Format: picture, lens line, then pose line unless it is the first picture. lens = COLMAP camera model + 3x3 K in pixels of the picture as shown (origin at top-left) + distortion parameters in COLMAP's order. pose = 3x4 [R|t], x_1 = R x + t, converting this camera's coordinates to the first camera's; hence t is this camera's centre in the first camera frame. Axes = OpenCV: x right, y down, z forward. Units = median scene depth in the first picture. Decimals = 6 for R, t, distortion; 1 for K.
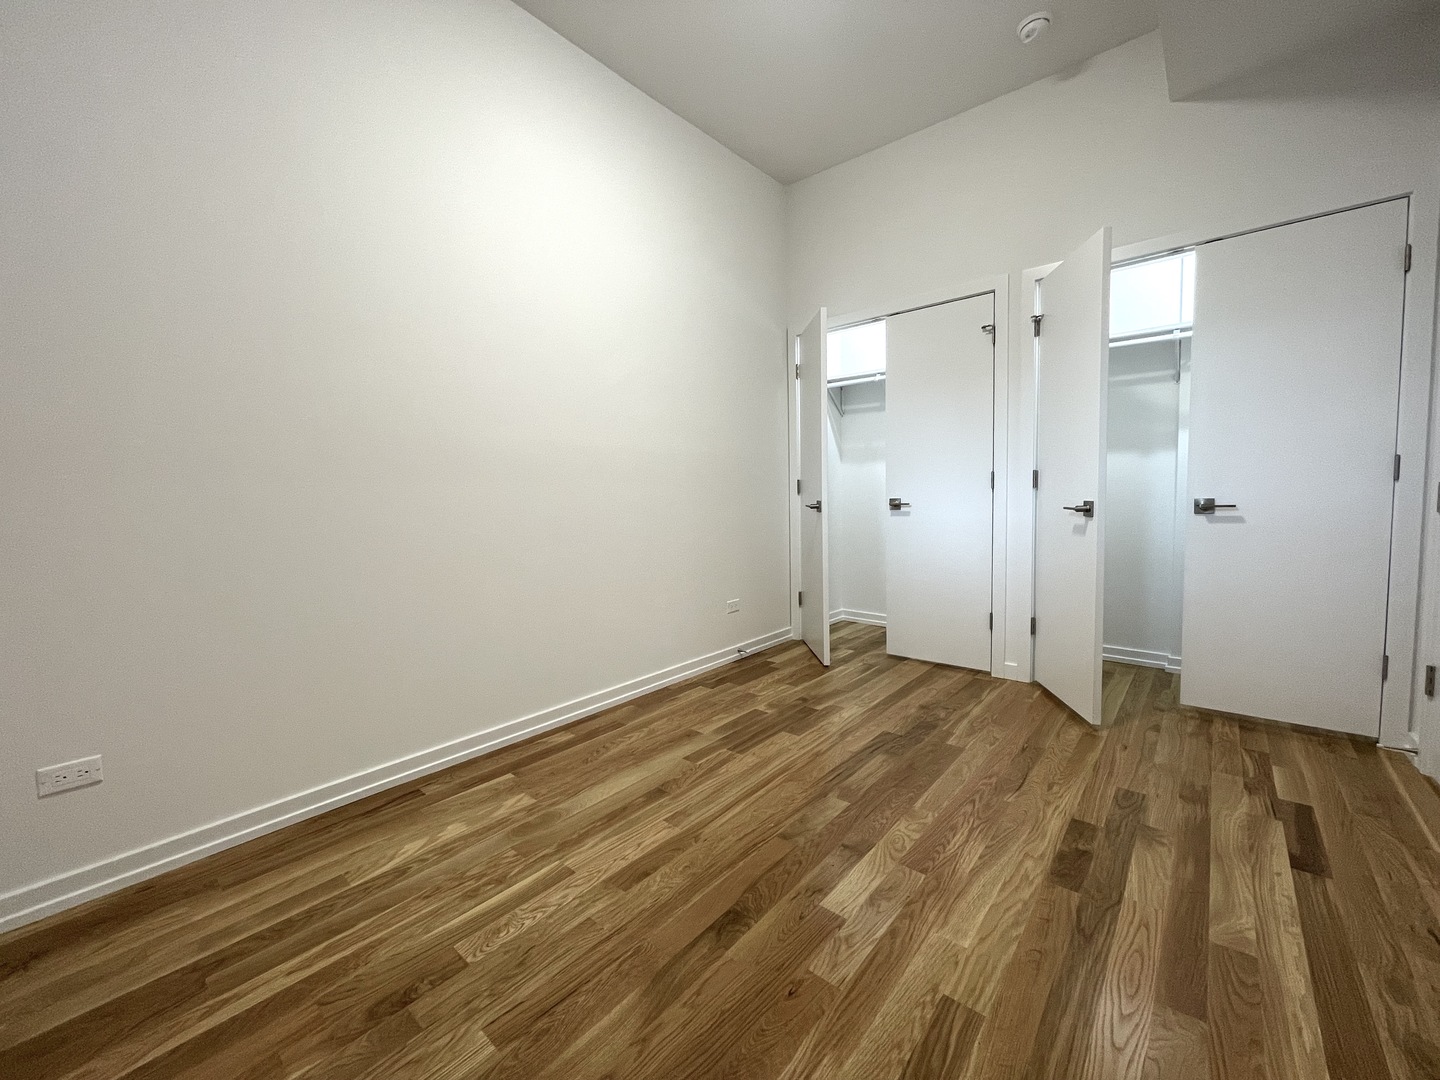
lens RADIAL K [[578.8, 0, 720.0], [0, 578.8, 540.0], [0, 0, 1]] dist [-0.003493, 0.000283]
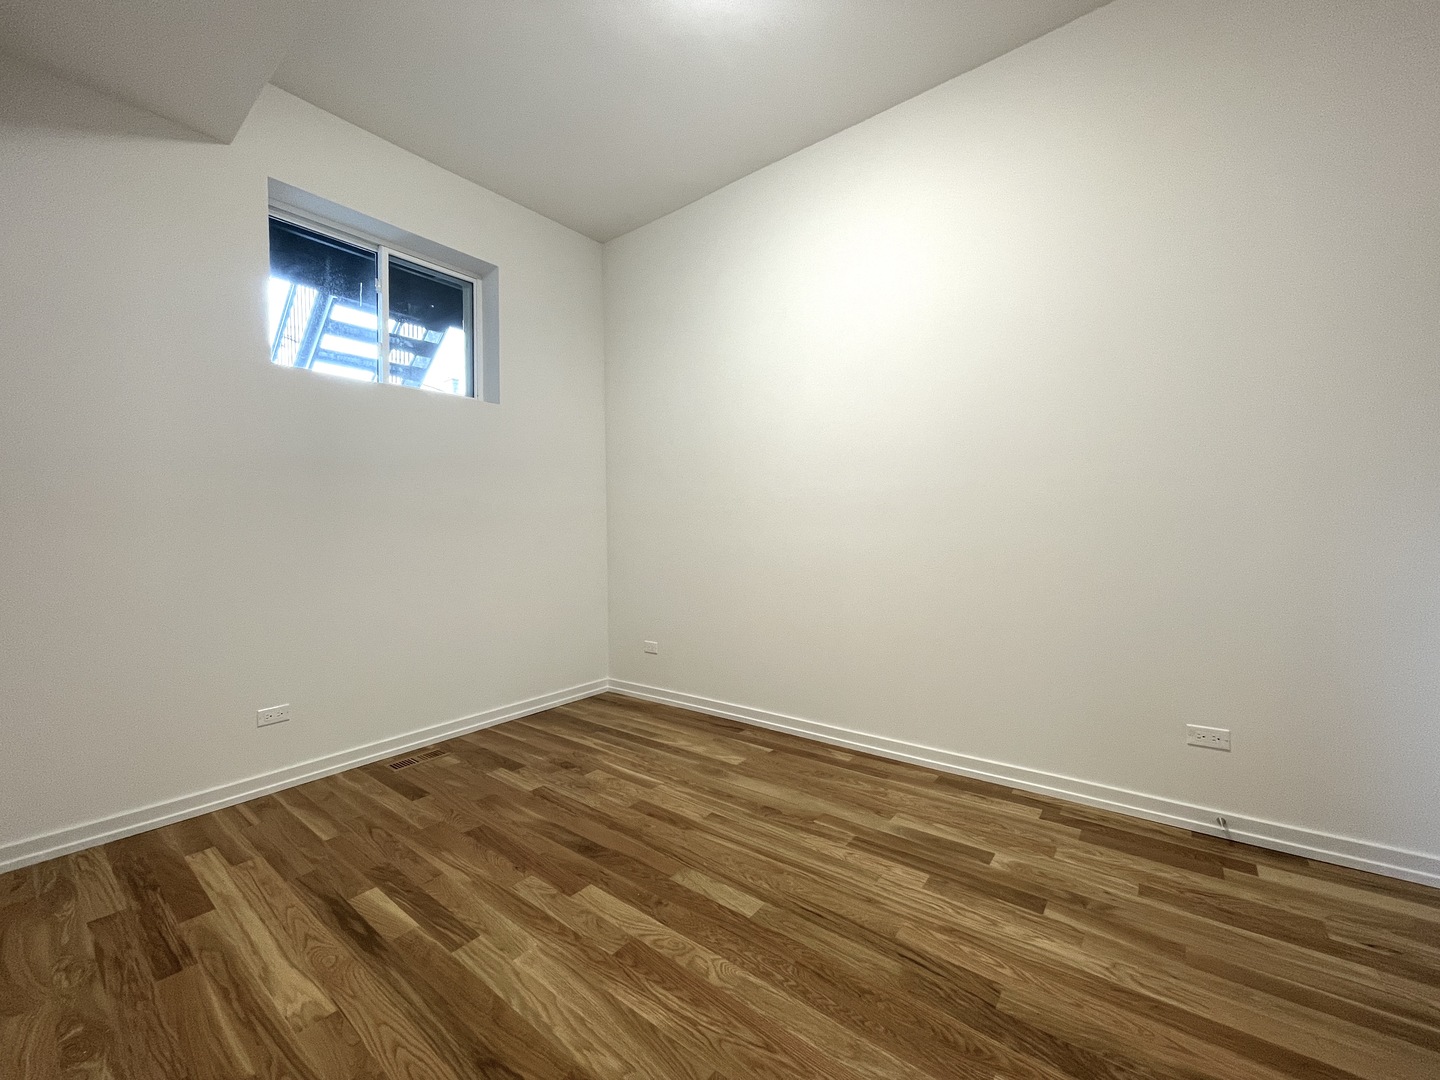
lens RADIAL K [[578.8, 0, 720.0], [0, 578.8, 540.0], [0, 0, 1]] dist [-0.003493, 0.000283]
pose [[0.042886, 0.034275, -0.998492, 1.178594], [-0.069081, 0.997121, 0.031261, -0.136331], [0.996689, 0.067636, 0.045130, 0.987850]]
